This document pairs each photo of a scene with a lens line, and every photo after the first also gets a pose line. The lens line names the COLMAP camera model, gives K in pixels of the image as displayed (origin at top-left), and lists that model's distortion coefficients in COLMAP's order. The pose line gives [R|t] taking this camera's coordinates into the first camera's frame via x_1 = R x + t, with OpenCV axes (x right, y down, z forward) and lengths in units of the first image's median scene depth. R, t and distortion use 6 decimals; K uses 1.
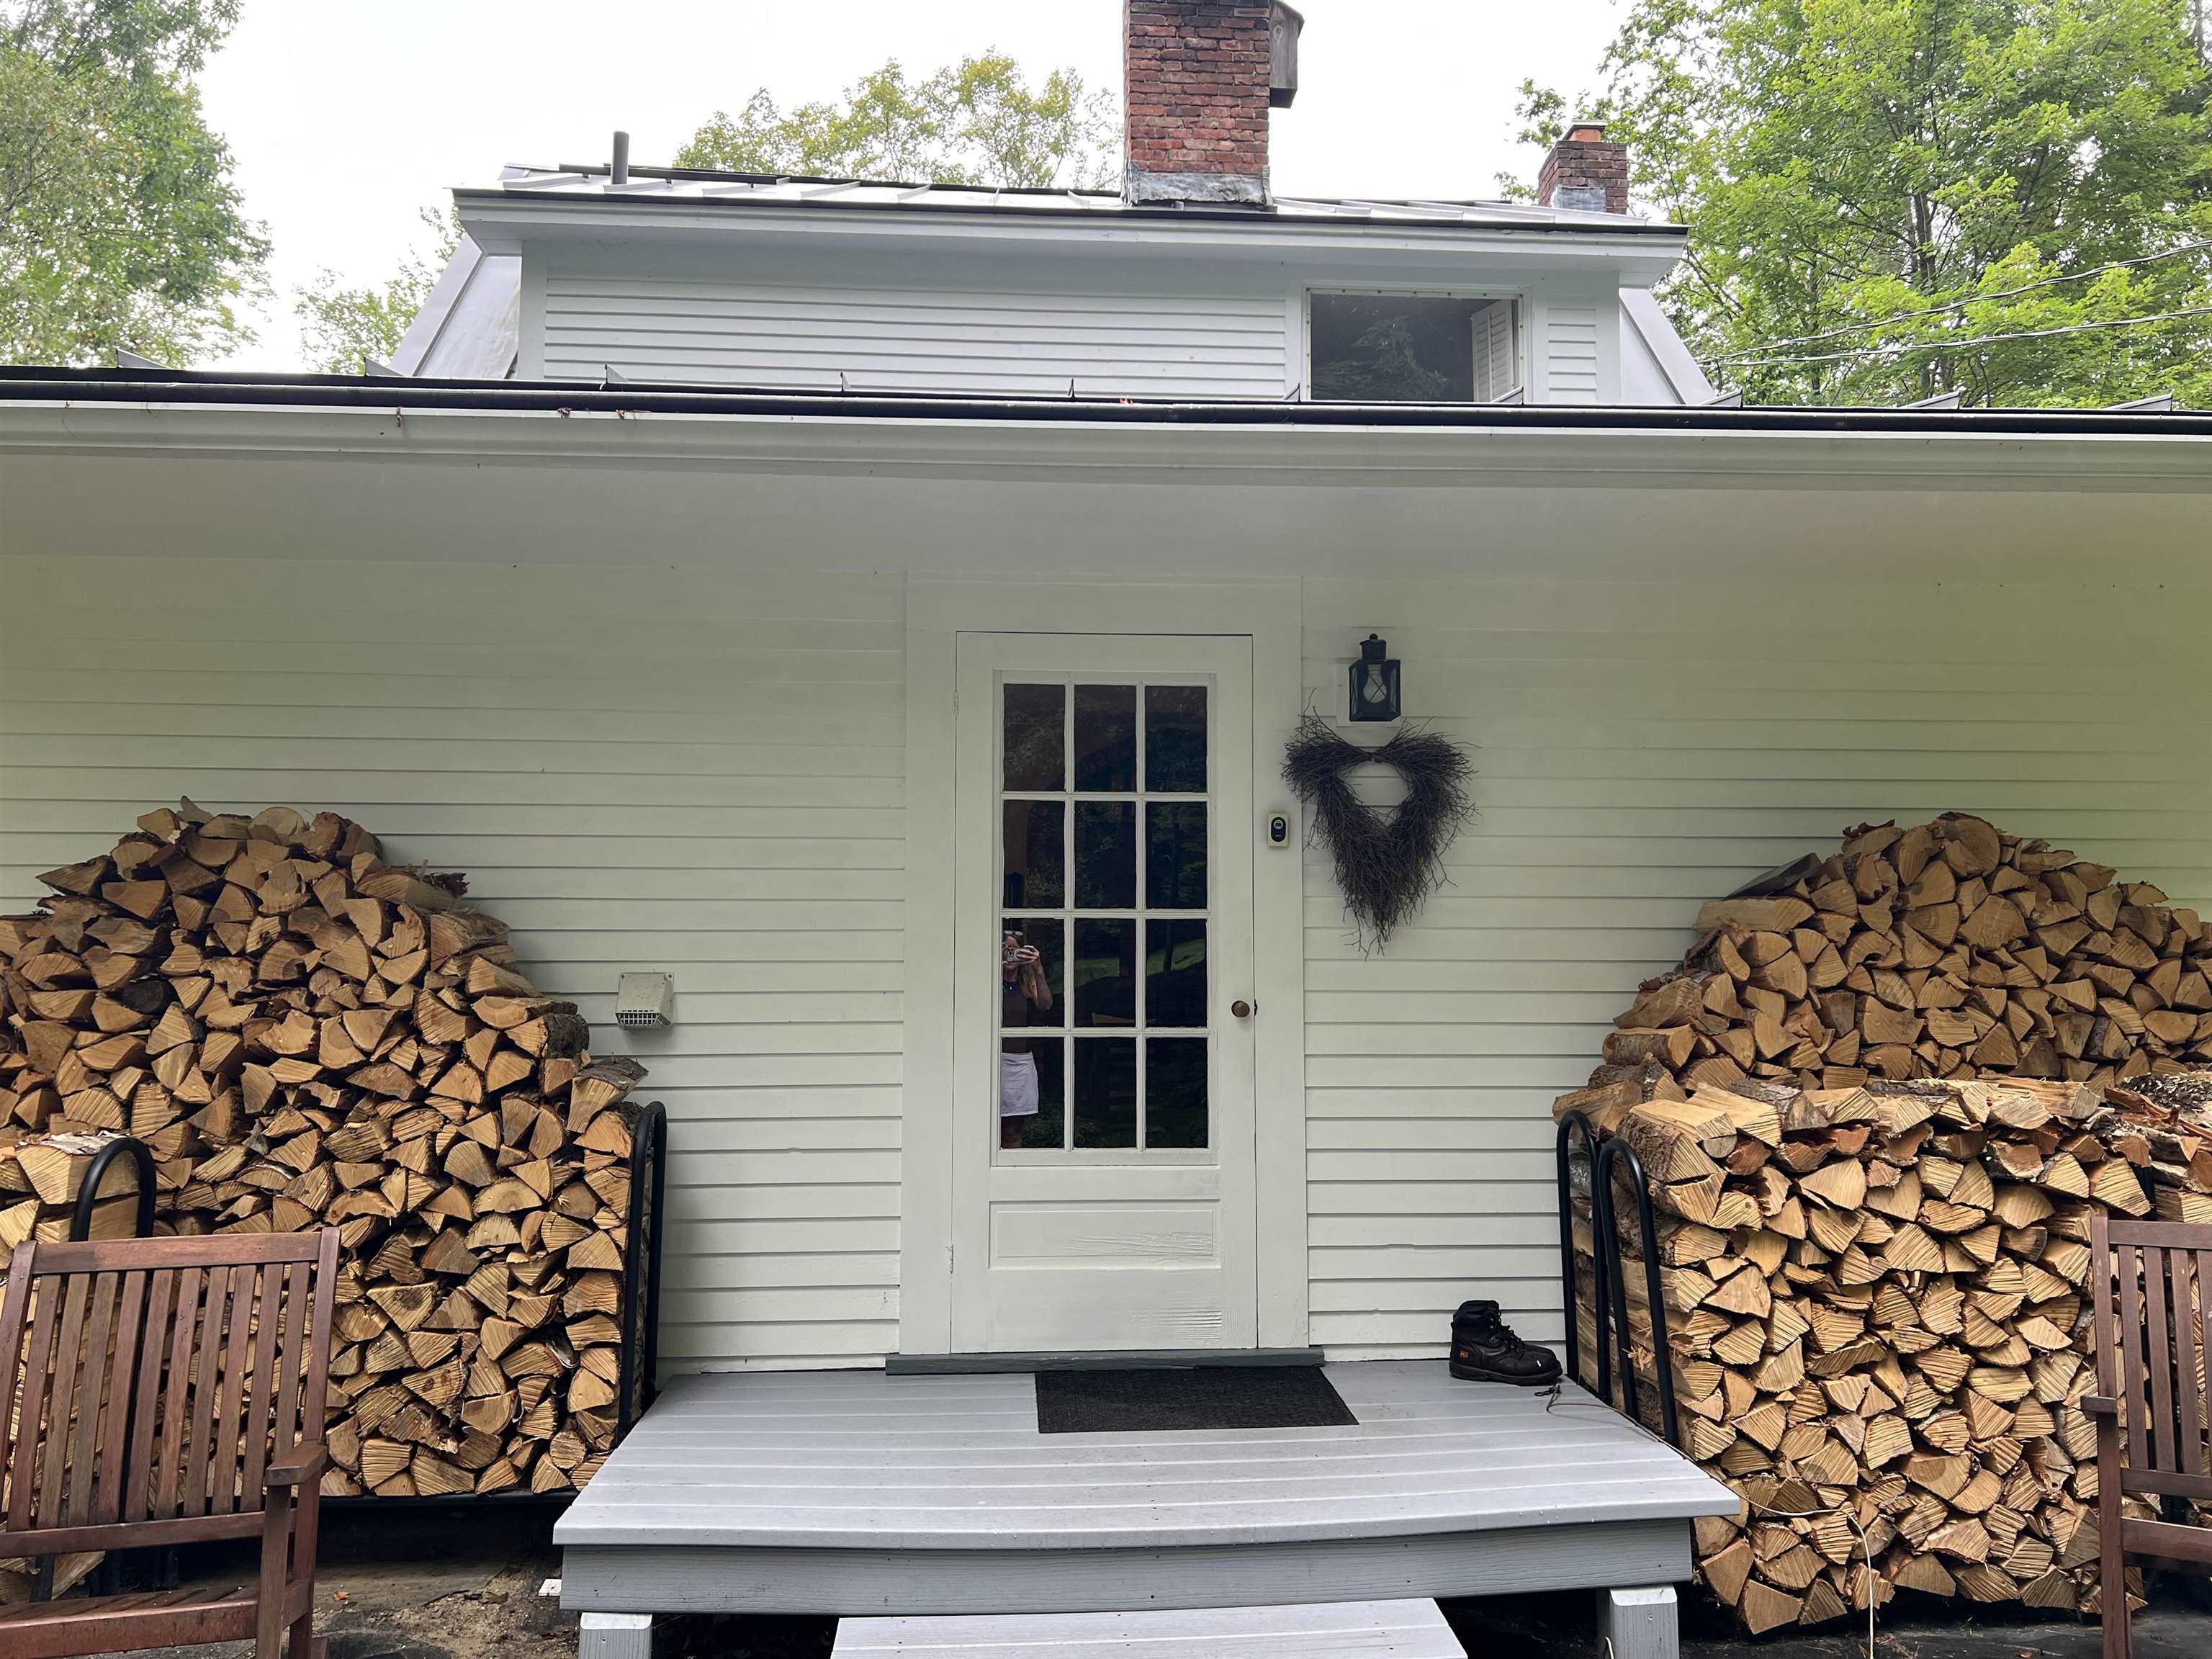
lens RADIAL K [[1674.4, 0, 1108.0], [0, 1674.4, 823.6], [0, 0, 1]] dist [0.046393, -0.062103]
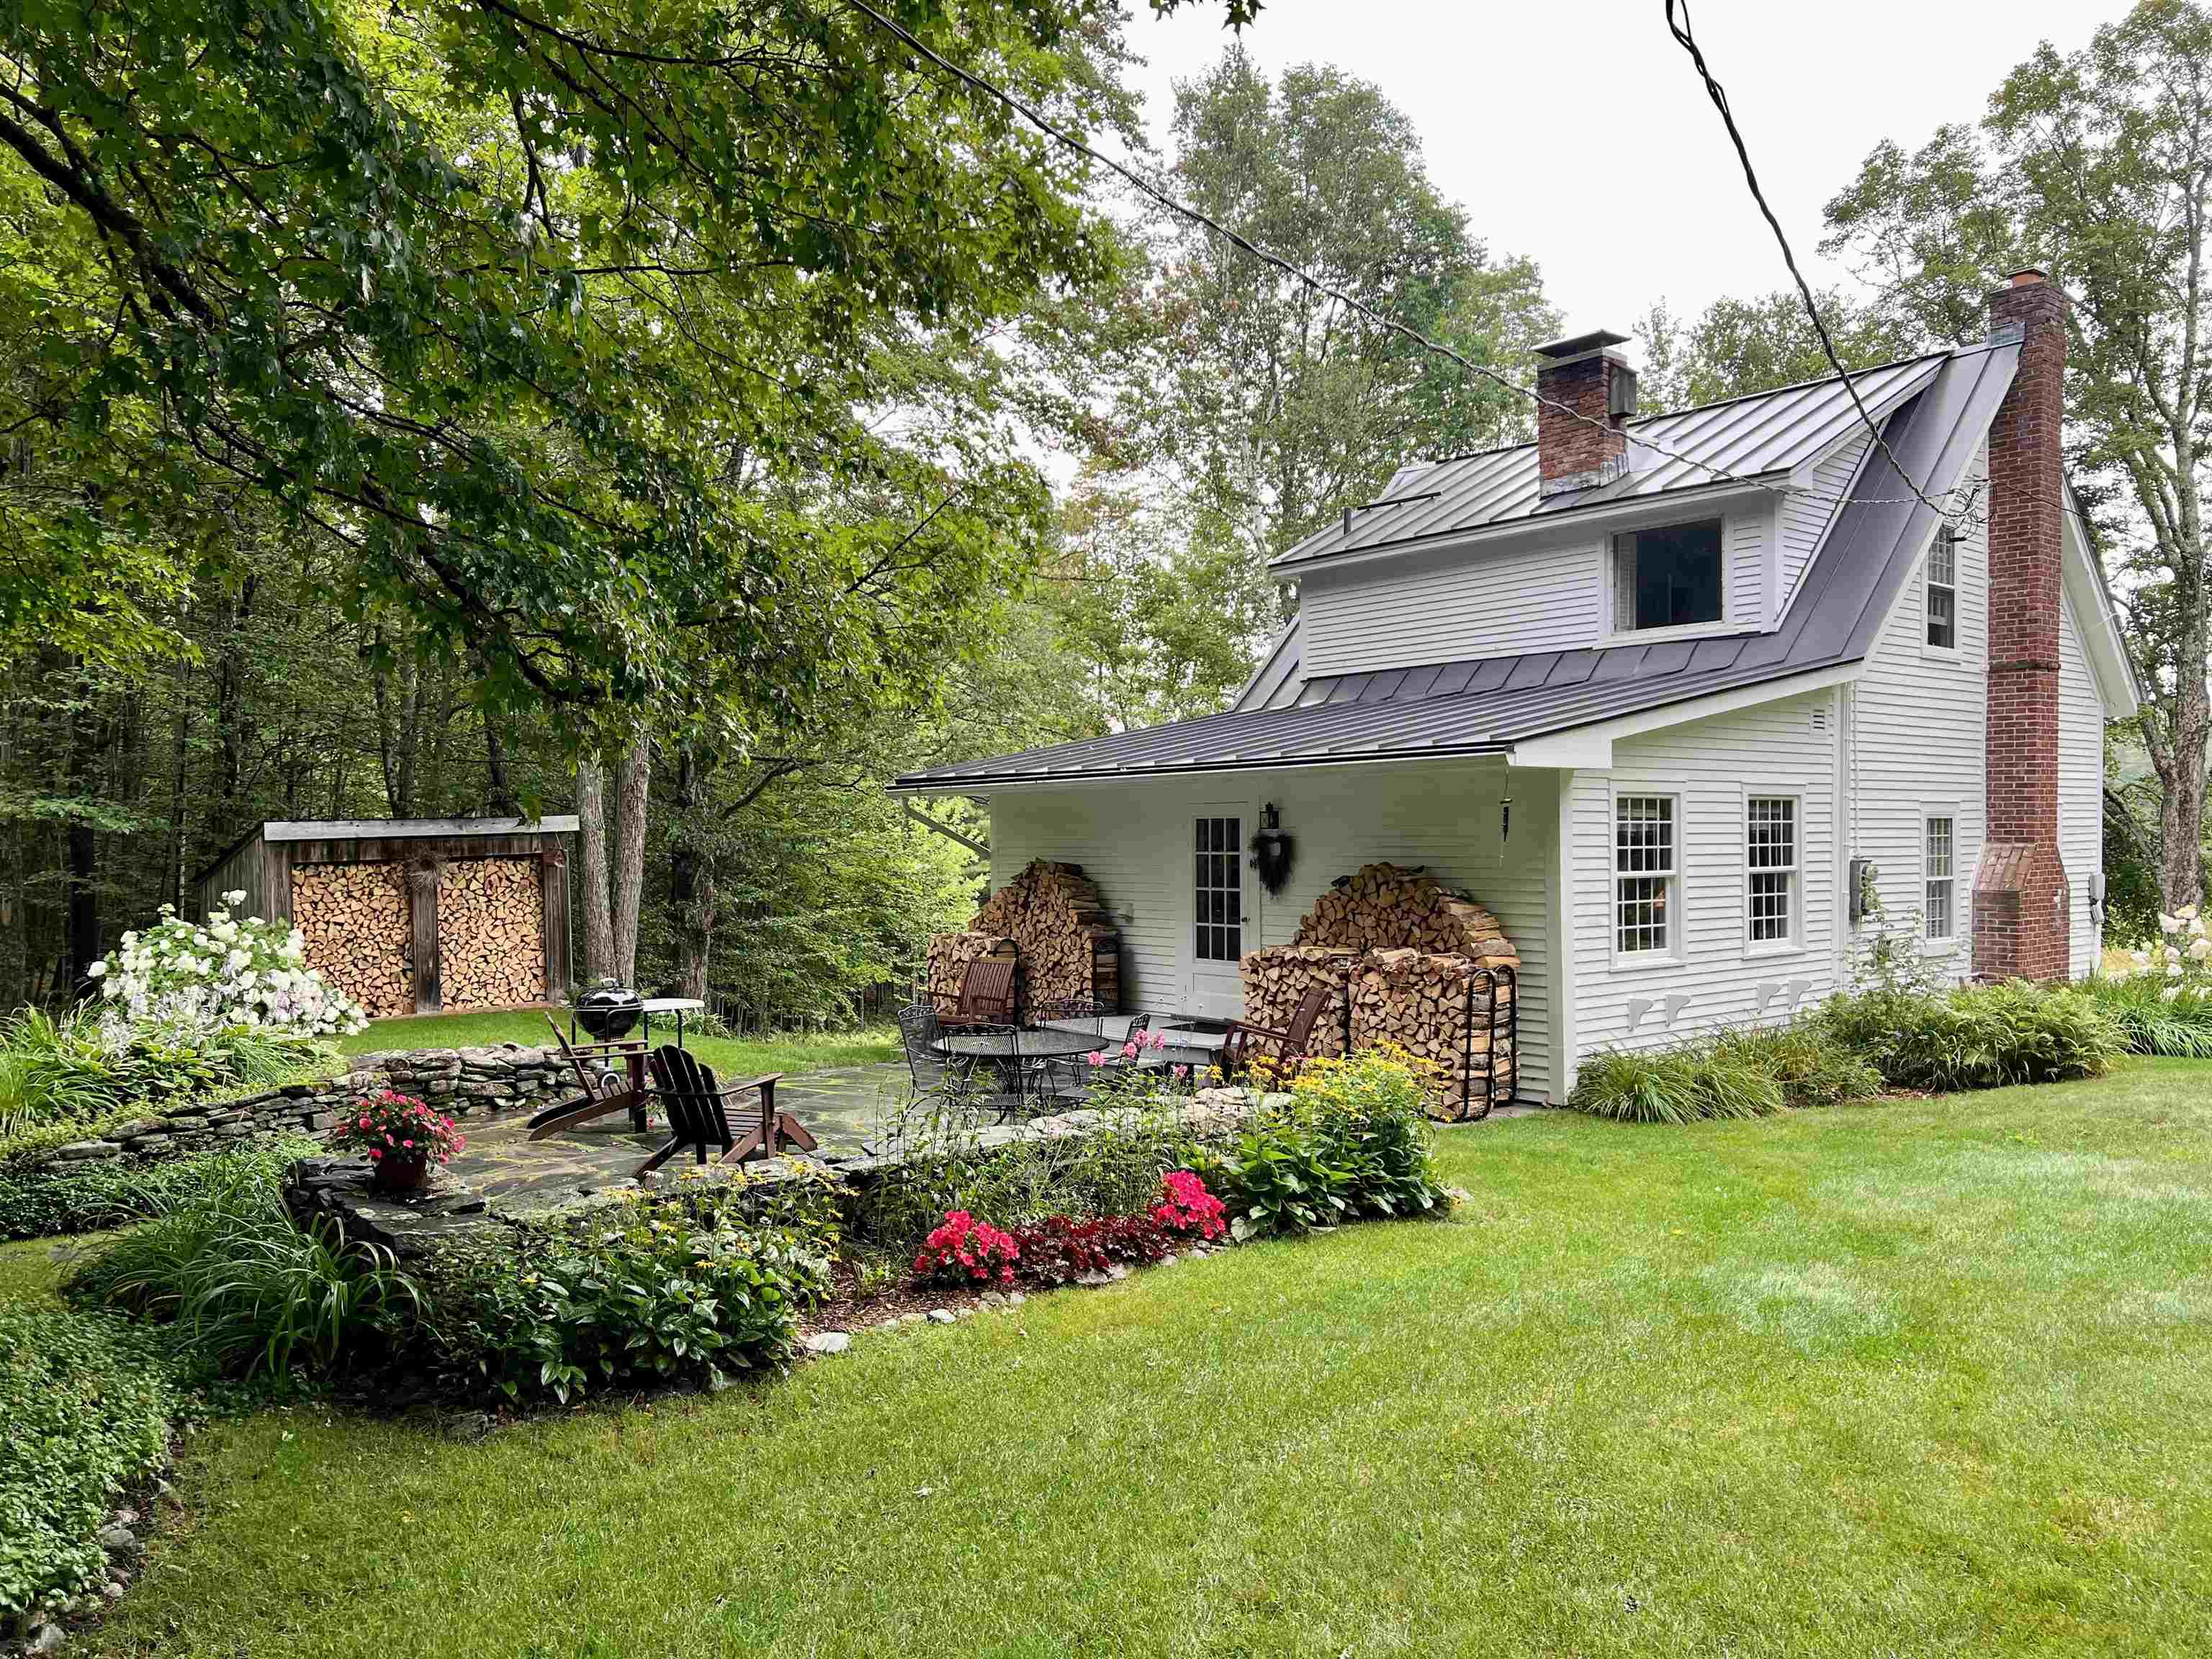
lens RADIAL K [[1674.4, 0, 1105.5], [0, 1674.4, 833.6], [0, 0, 1]] dist [0.046393, -0.062103]
pose [[0.571522, -0.006949, -0.820558, 2.688882], [0.062958, 0.997388, 0.035403, -0.194104], [0.818168, -0.071894, 0.570466, -1.095519]]
